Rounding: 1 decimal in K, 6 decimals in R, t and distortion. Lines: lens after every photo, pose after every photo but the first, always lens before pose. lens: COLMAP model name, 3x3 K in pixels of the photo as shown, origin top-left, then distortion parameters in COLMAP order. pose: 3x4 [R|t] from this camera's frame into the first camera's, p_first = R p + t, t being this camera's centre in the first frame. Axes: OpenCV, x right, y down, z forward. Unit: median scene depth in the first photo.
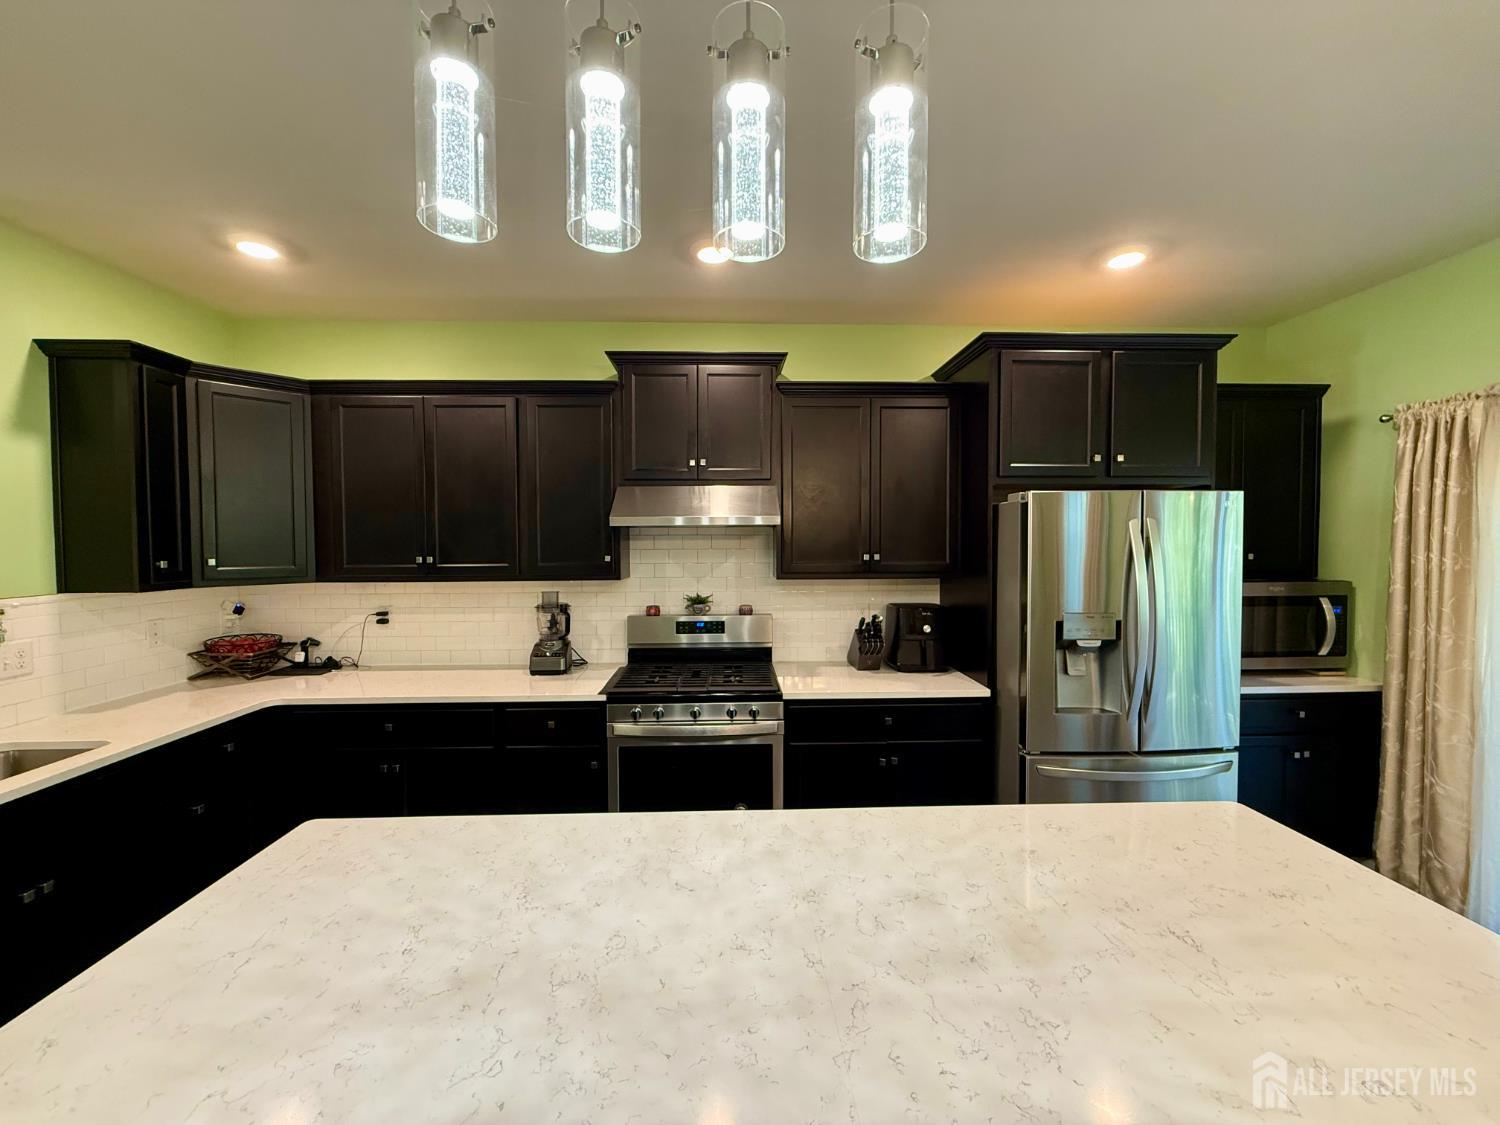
lens RADIAL K [[593.0, 0, 747.6], [0, 593.0, 556.2], [0, 0, 1]] dist [-0.000202, -0.000410]
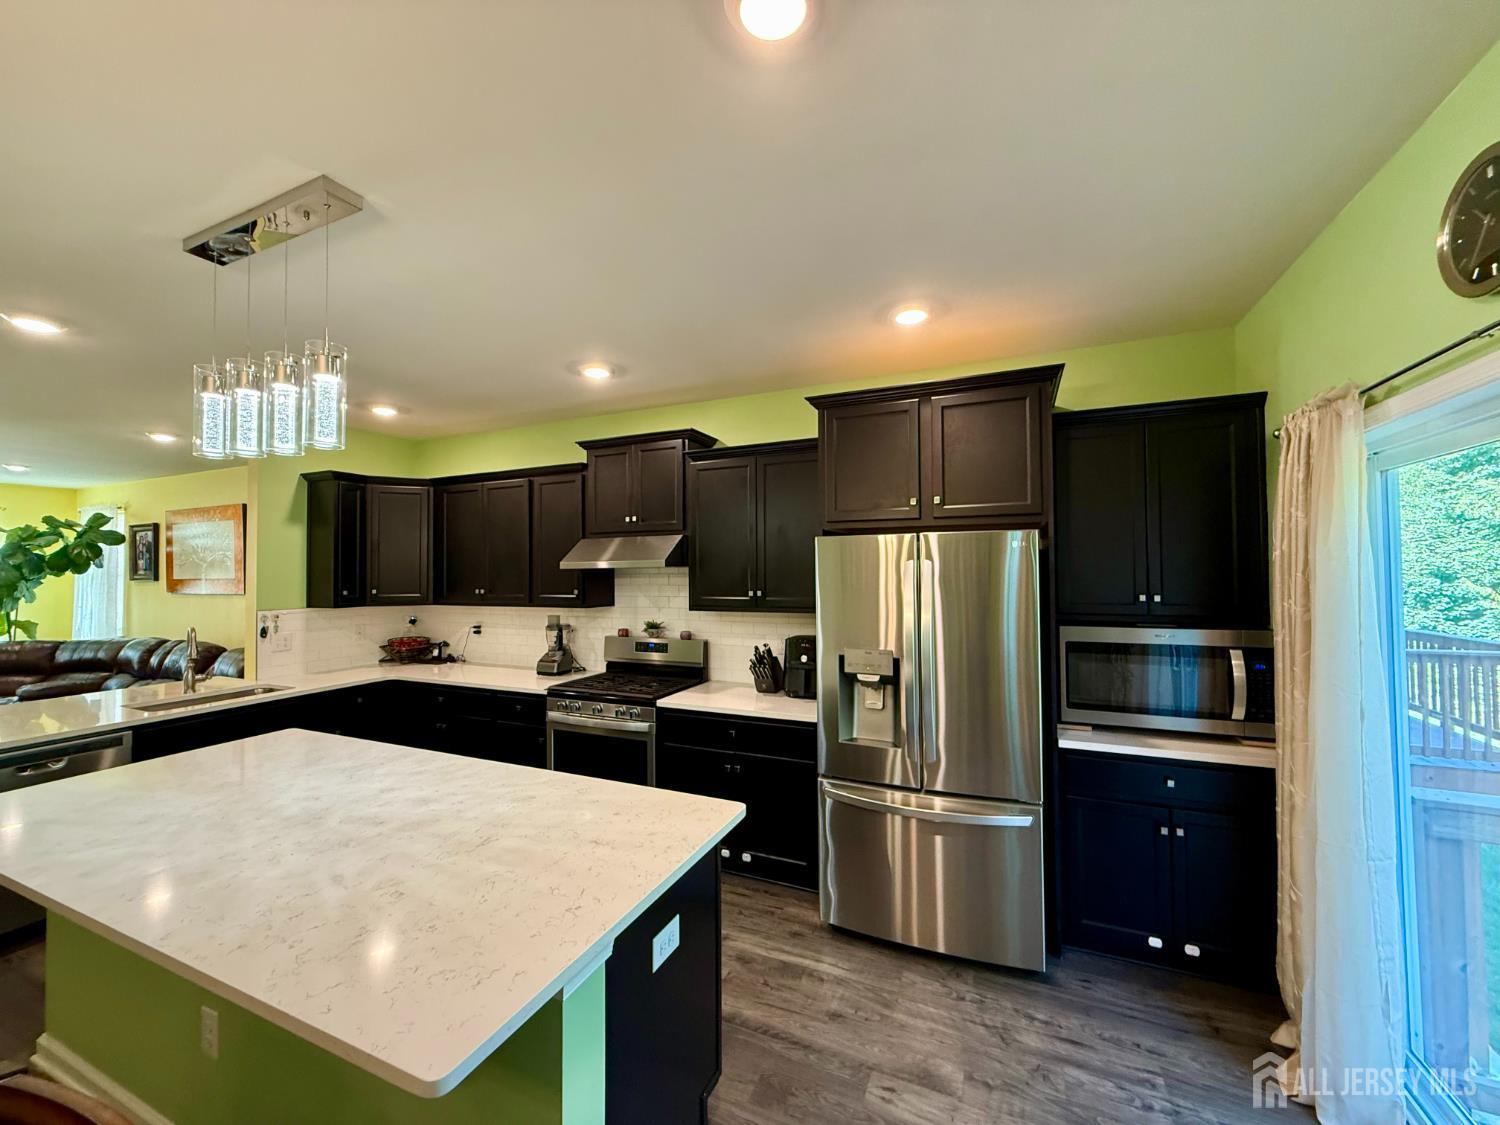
lens RADIAL K [[593.0, 0, 747.6], [0, 593.0, 556.2], [0, 0, 1]] dist [-0.000202, -0.000410]
pose [[0.898347, -0.014673, -0.439041, 0.727189], [-0.006998, 0.998837, -0.047700, -0.016262], [0.439230, 0.045924, 0.897200, -0.053641]]
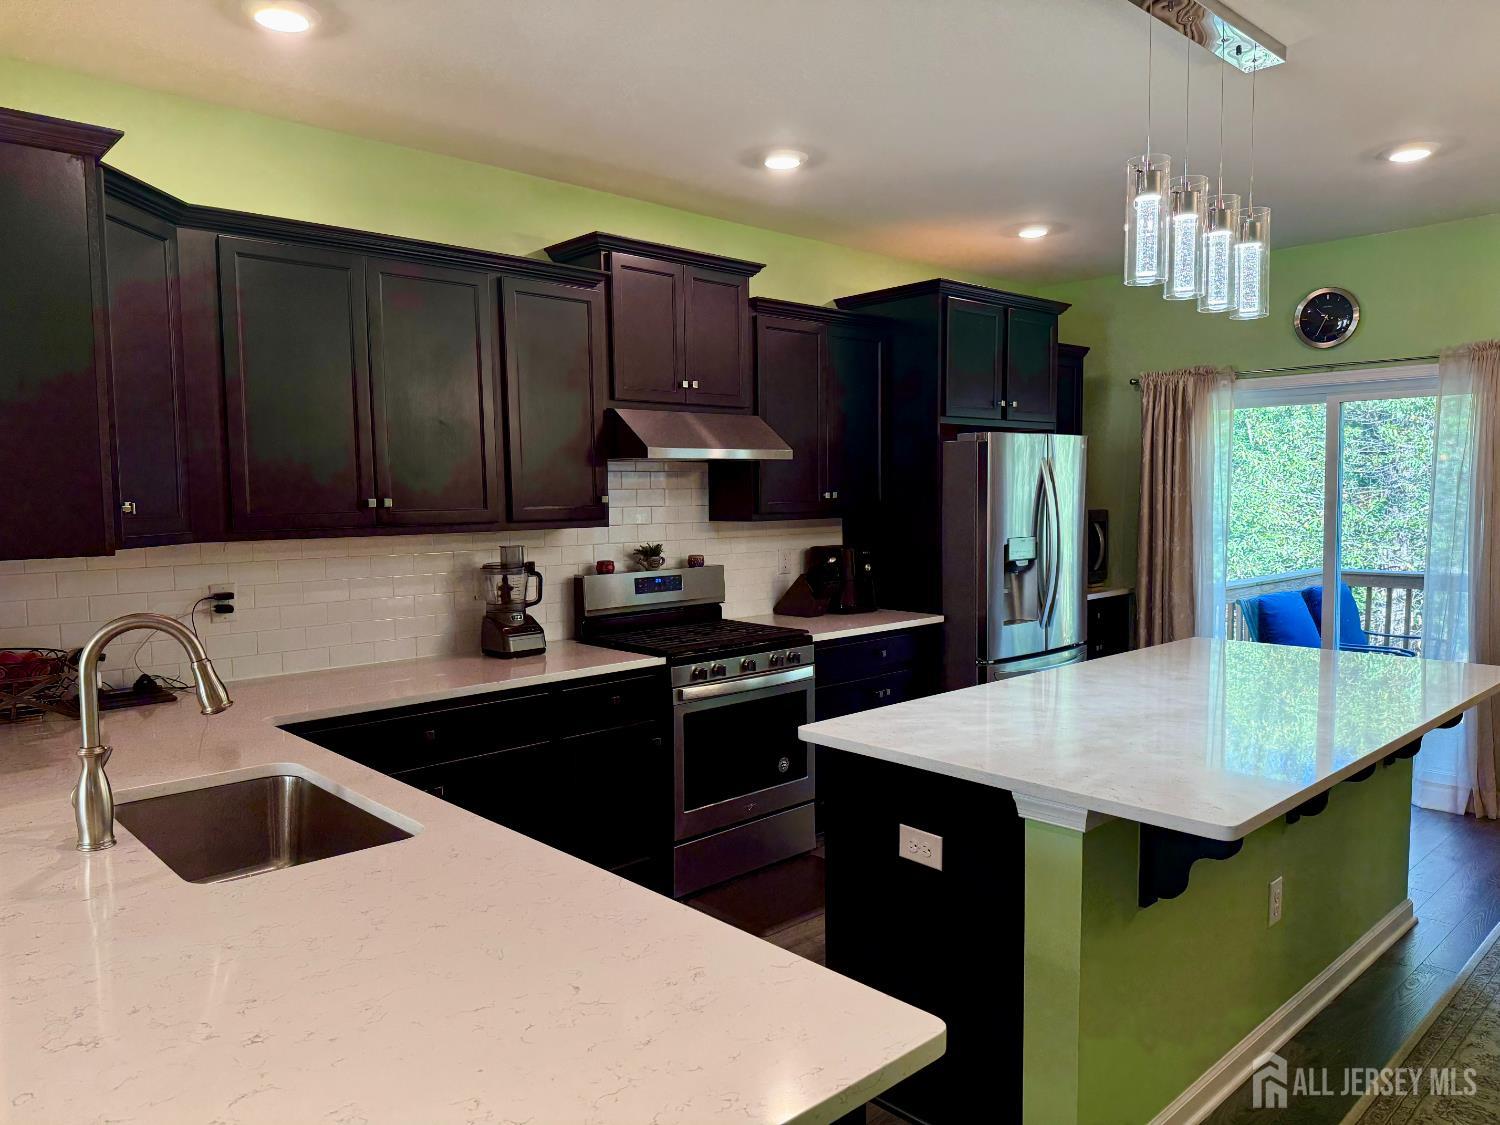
lens RADIAL K [[1040.5, 0, 750.0], [0, 1040.5, 562.5], [0, 0, 1]] dist [0.130903, -0.218030]
pose [[0.756247, -0.051448, 0.652261, -1.018742], [0.026616, 0.998498, 0.047898, 0.027088], [-0.653745, -0.018863, 0.756480, -0.191639]]
